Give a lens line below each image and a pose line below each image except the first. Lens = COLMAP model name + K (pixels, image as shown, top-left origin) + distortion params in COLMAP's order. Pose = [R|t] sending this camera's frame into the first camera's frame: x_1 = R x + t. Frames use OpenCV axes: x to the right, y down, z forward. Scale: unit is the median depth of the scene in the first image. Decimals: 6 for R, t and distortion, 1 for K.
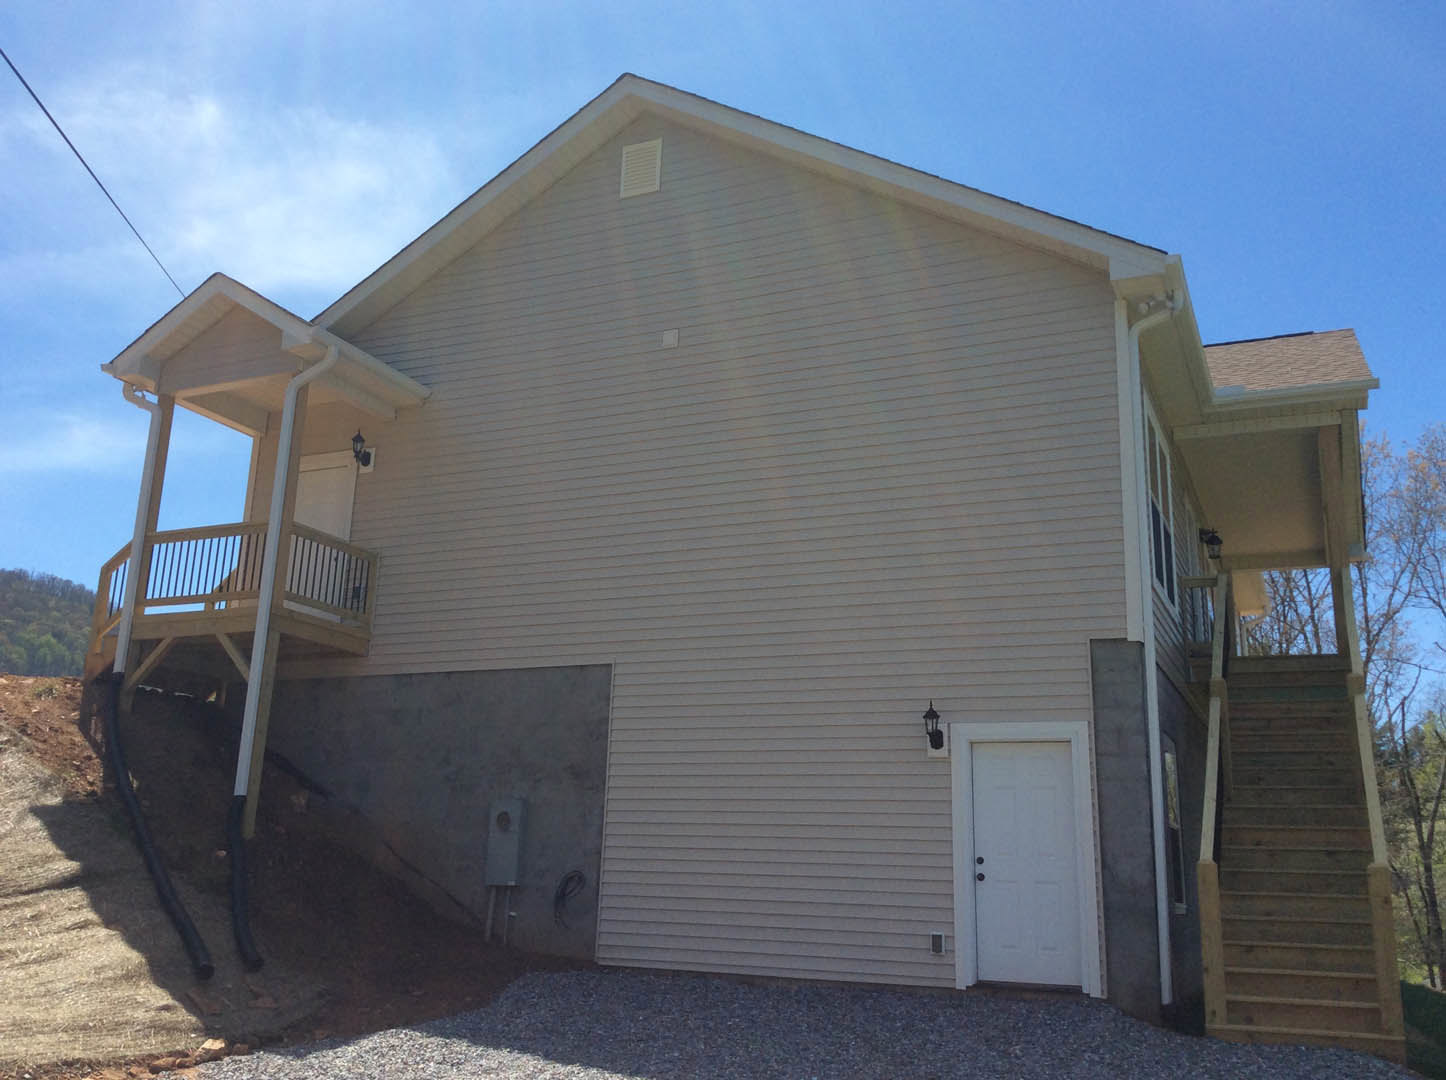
lens RADIAL K [[1308.4, 0, 722.5], [0, 1308.4, 532.7], [0, 0, 1]] dist [0.066745, -0.138040]
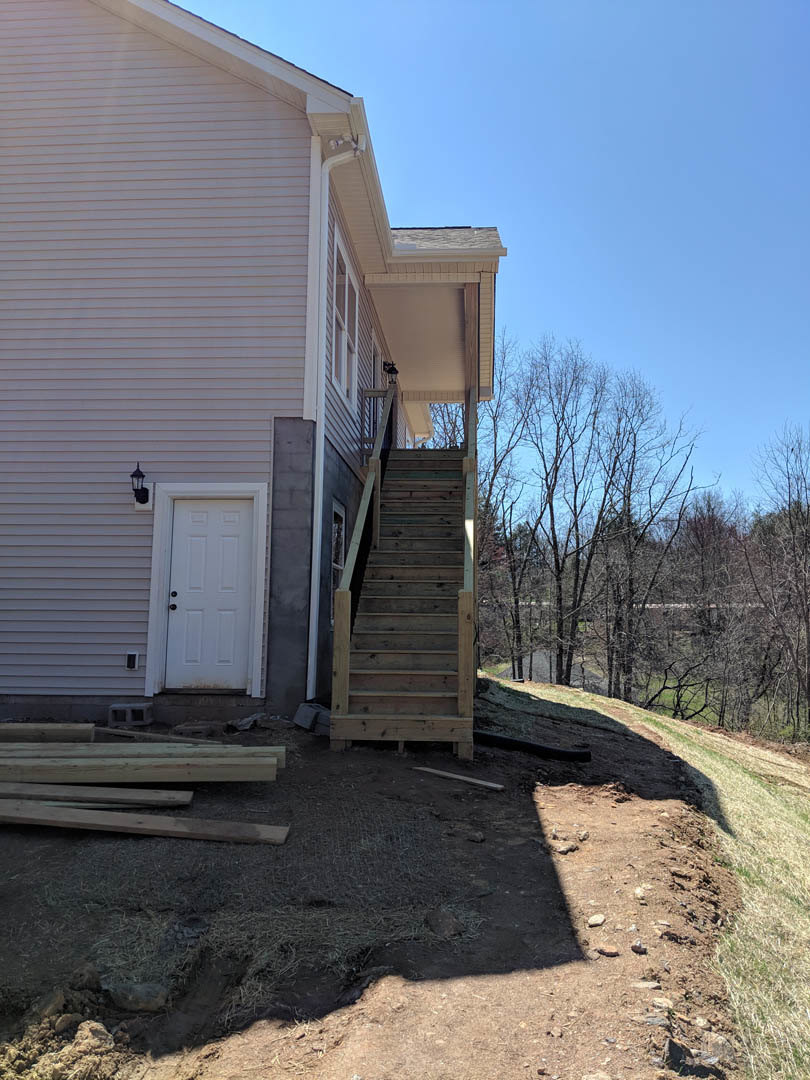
lens RADIAL K [[859.5, 0, 405.0], [0, 859.5, 540.0], [0, 0, 1]] dist [0.009052, 0.000590]
pose [[0.940434, 0.008881, 0.339859, 0.123802], [-0.065922, 0.985450, 0.156663, 0.060747], [-0.333523, -0.169736, 0.927336, 0.197969]]
